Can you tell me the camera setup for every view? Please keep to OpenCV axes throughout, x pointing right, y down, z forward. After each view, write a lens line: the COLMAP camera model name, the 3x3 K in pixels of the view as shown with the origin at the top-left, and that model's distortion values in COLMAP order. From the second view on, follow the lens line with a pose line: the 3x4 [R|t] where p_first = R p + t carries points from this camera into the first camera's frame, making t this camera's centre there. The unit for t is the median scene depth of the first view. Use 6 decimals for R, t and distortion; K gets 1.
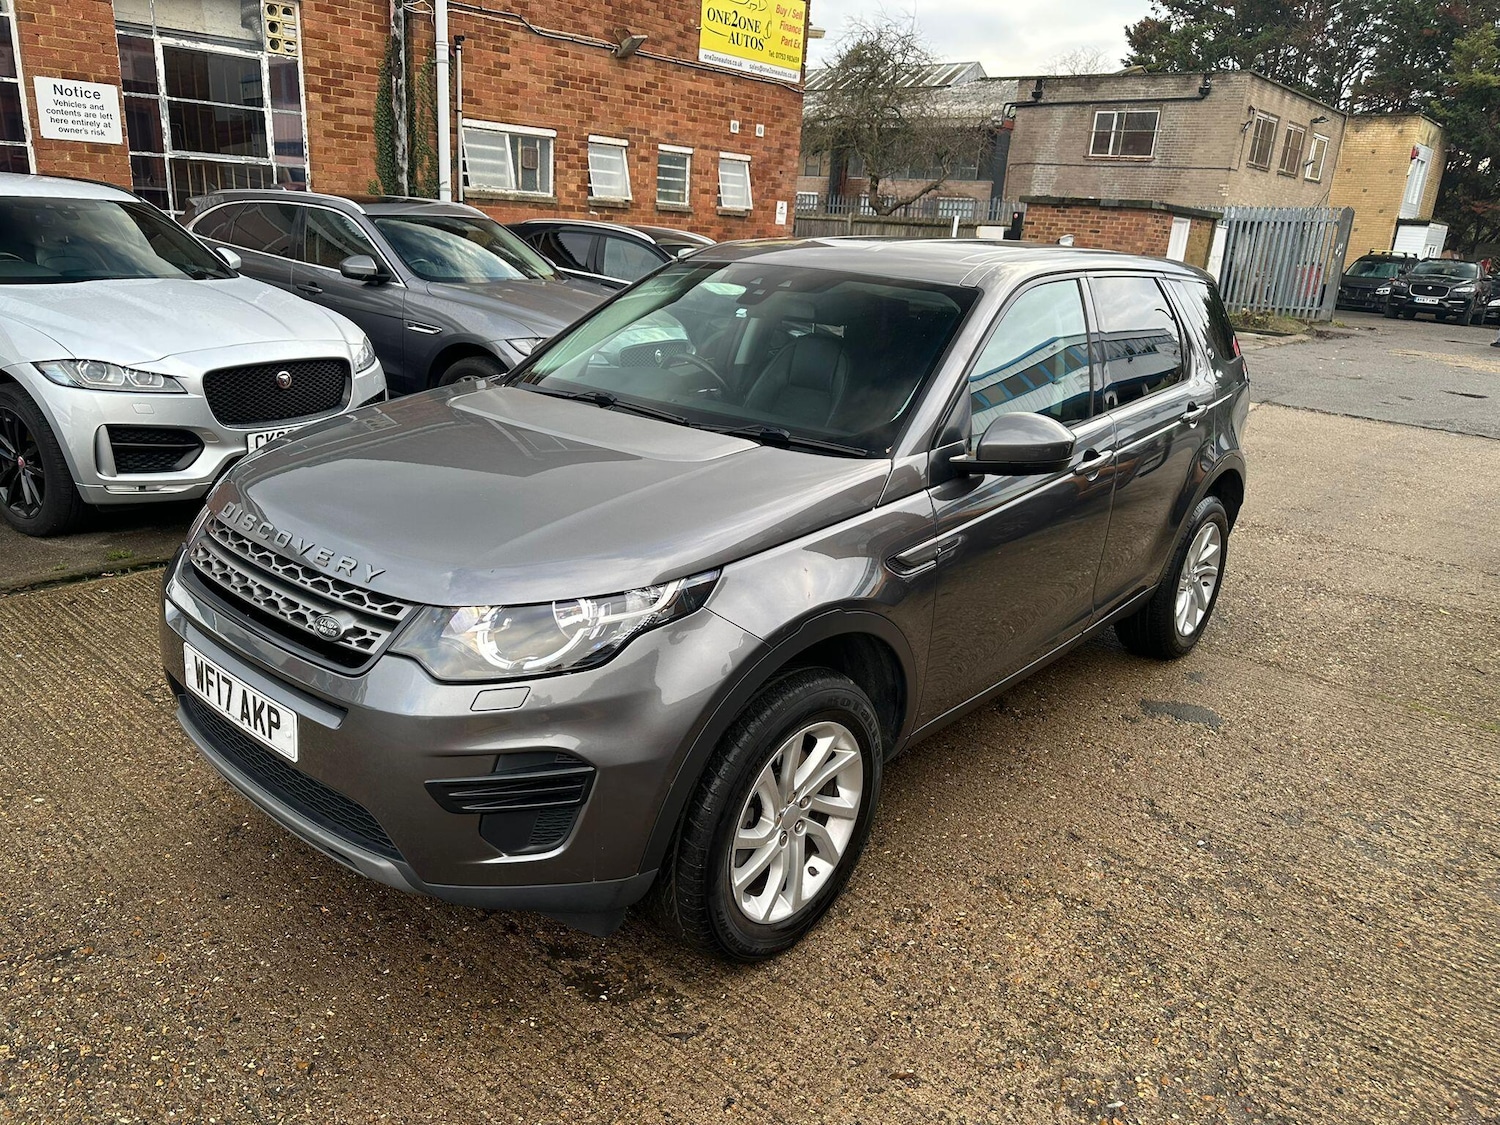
lens RADIAL K [[1088.3, 0, 750.6], [0, 1088.3, 563.6], [0, 0, 1]] dist [0.002077, -0.002241]
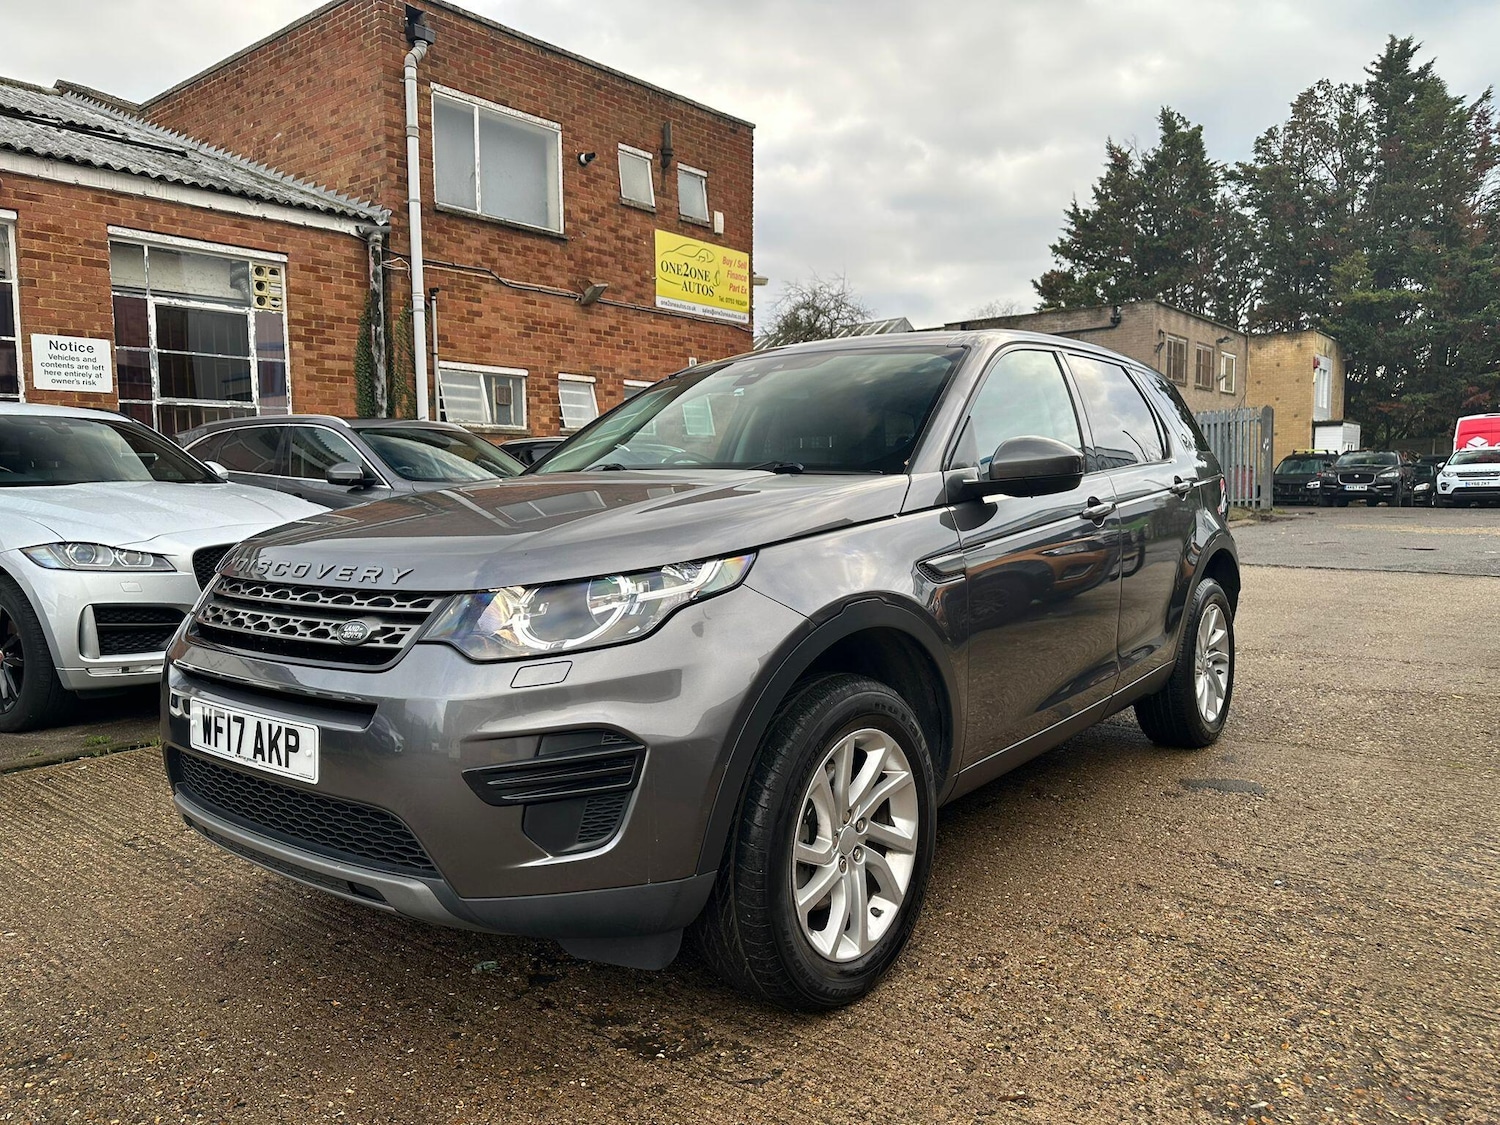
lens RADIAL K [[1078.7, 0, 750.1], [0, 1078.7, 565.4], [0, 0, 1]] dist [0.037653, -0.049580]
pose [[0.996469, -0.076015, 0.035642, -0.016125], [0.082150, 0.970385, -0.227167, 0.055104], [-0.017318, 0.229293, 0.973203, 0.013511]]
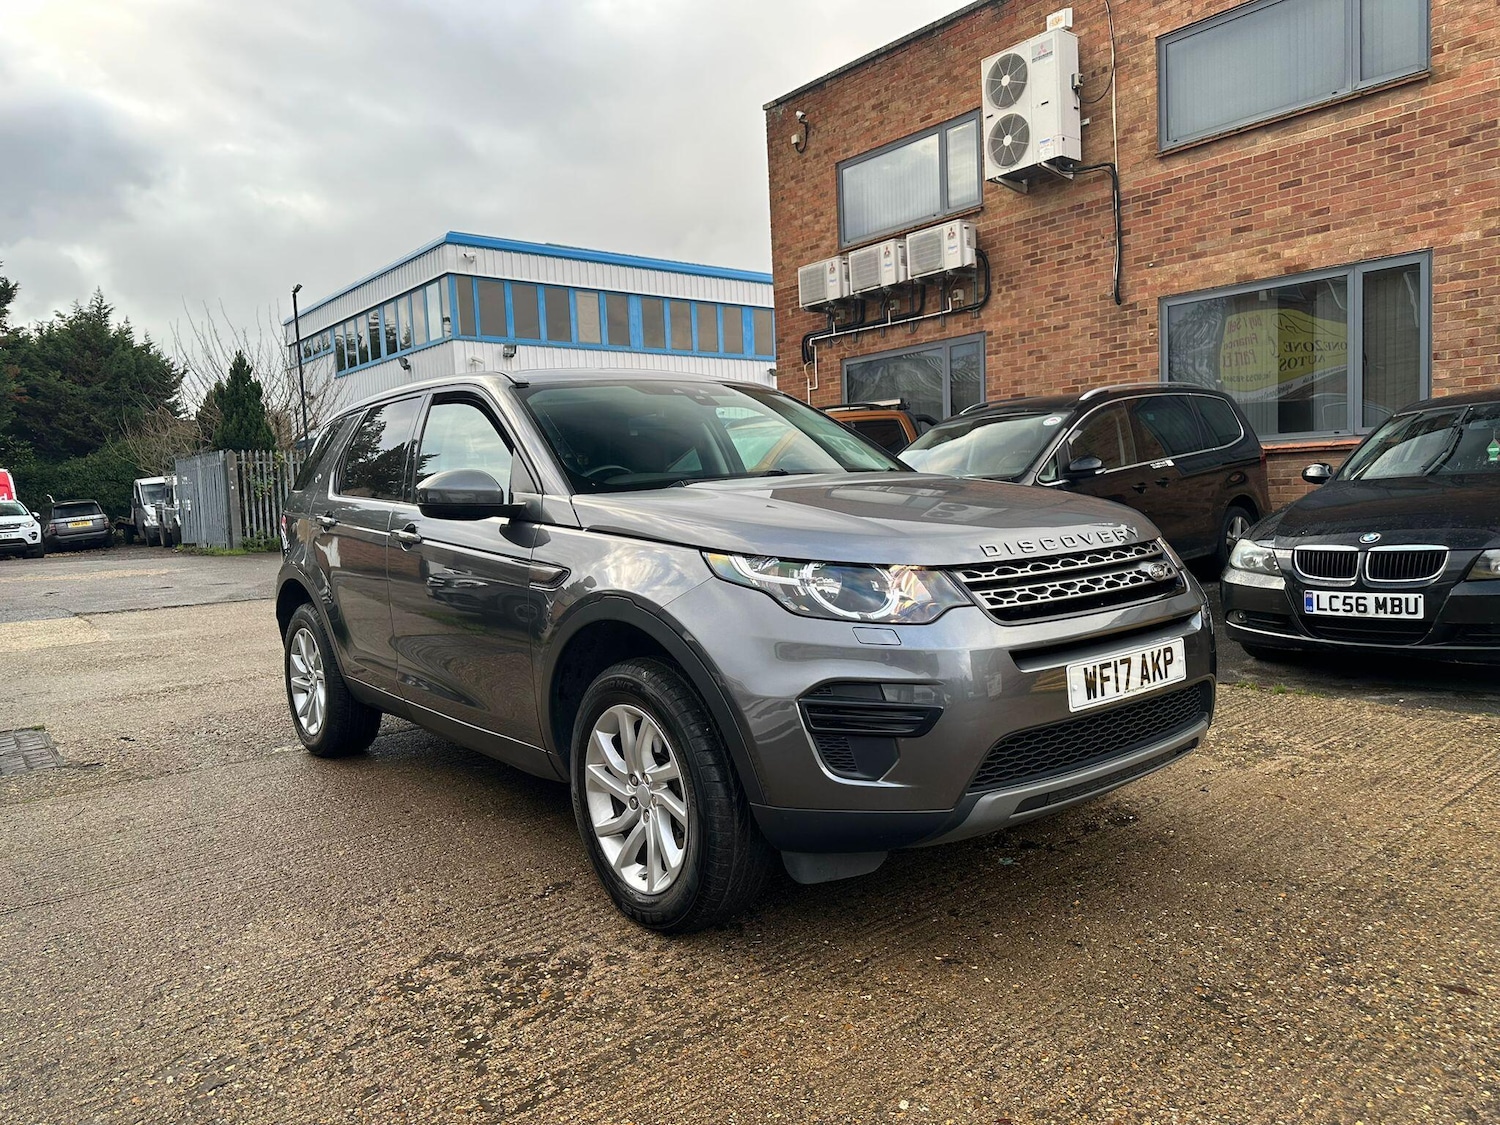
lens RADIAL K [[1094.8, 0, 742.1], [0, 1094.8, 565.0], [0, 0, 1]] dist [0.020806, -0.025209]
pose [[0.133996, -0.131821, 0.982175, -0.396204], [0.337449, 0.937951, 0.079848, -0.050626], [-0.931758, 0.320735, 0.170165, 0.279393]]
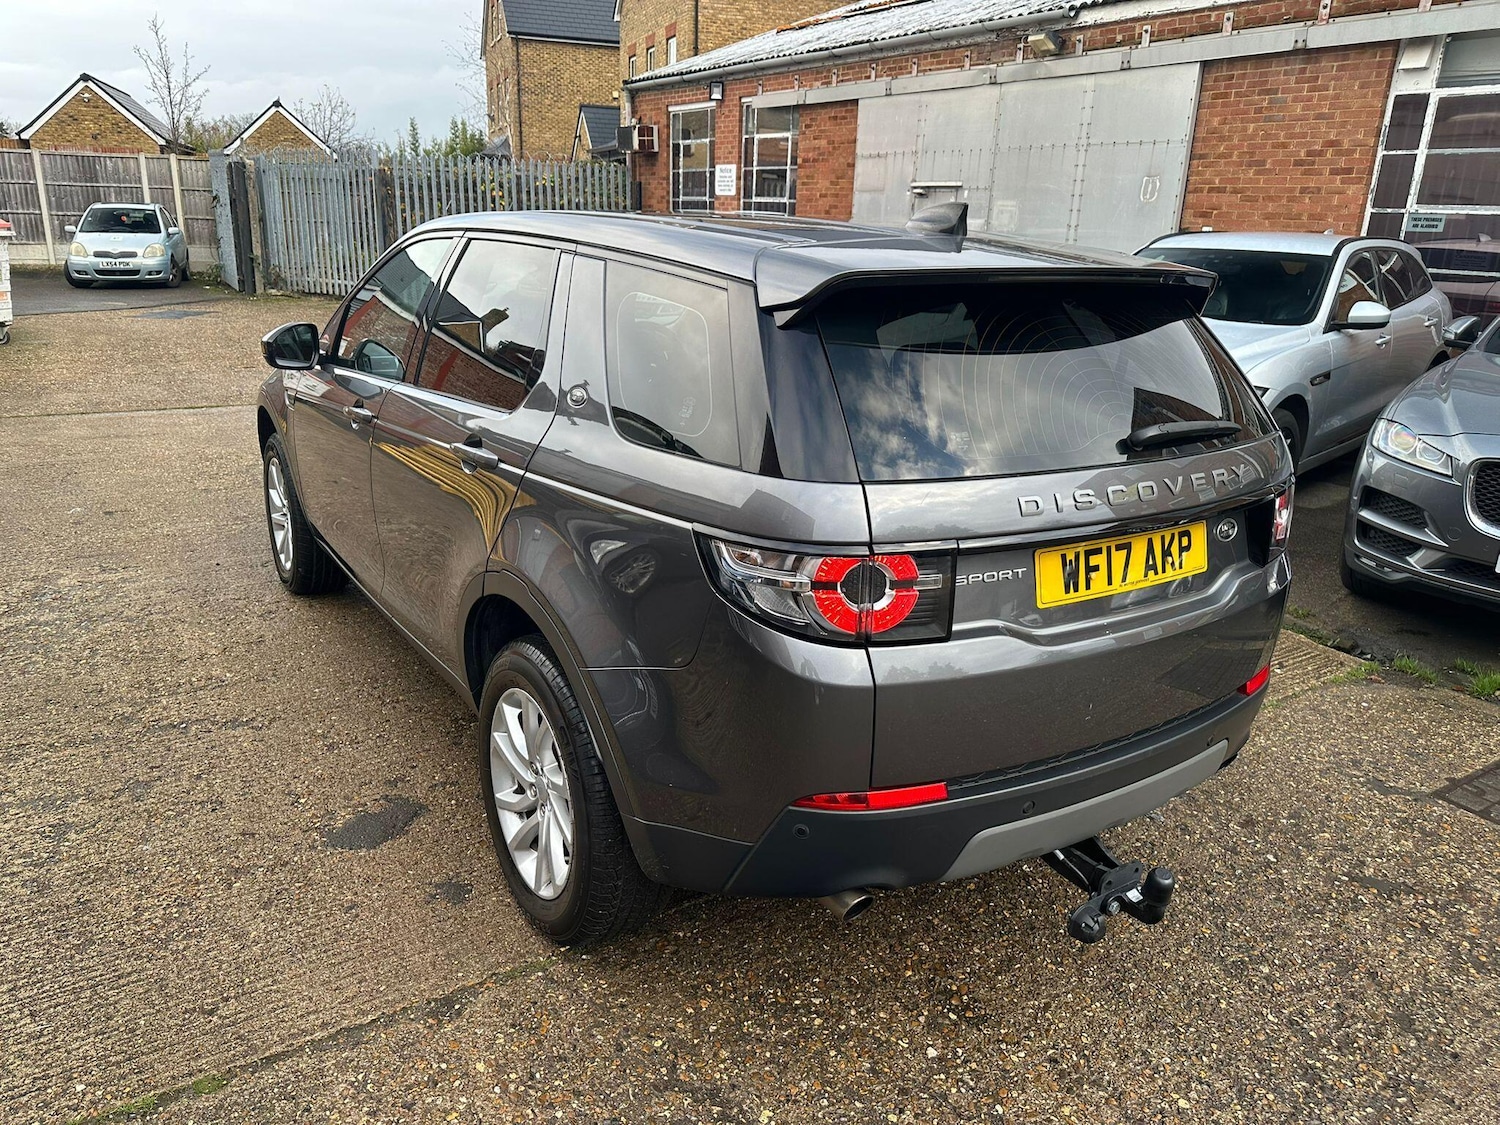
lens RADIAL K [[1074.2, 0, 736.7], [0, 1074.2, 556.4], [0, 0, 1]] dist [0.006982, -0.008131]
pose [[-0.246167, 0.218192, -0.944349, 0.395336], [-0.330084, 0.897214, 0.293346, -0.127019], [0.911288, 0.383926, -0.148843, 0.498367]]
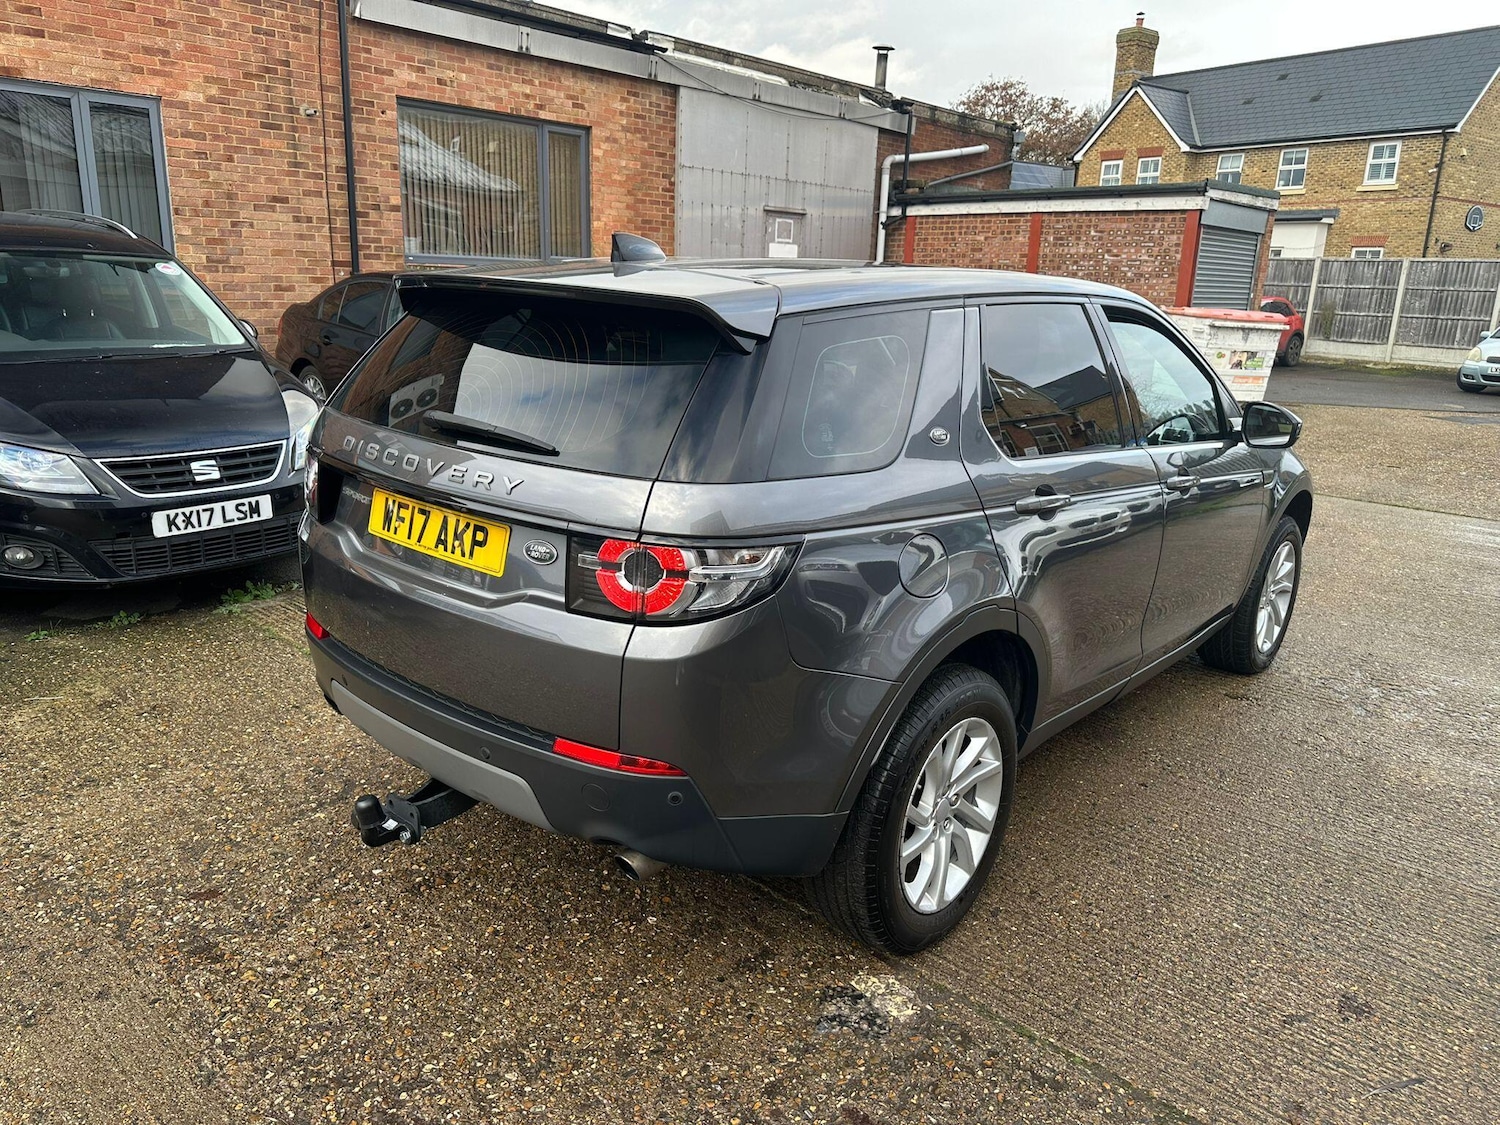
lens RADIAL K [[1070.8, 0, 738.3], [0, 1070.8, 562.4], [0, 0, 1]] dist [0.015959, -0.018521]
pose [[-0.994621, -0.096900, -0.036590, 0.112148], [-0.101622, 0.844582, 0.525694, -0.216155], [-0.020036, 0.526585, -0.849886, 0.748632]]
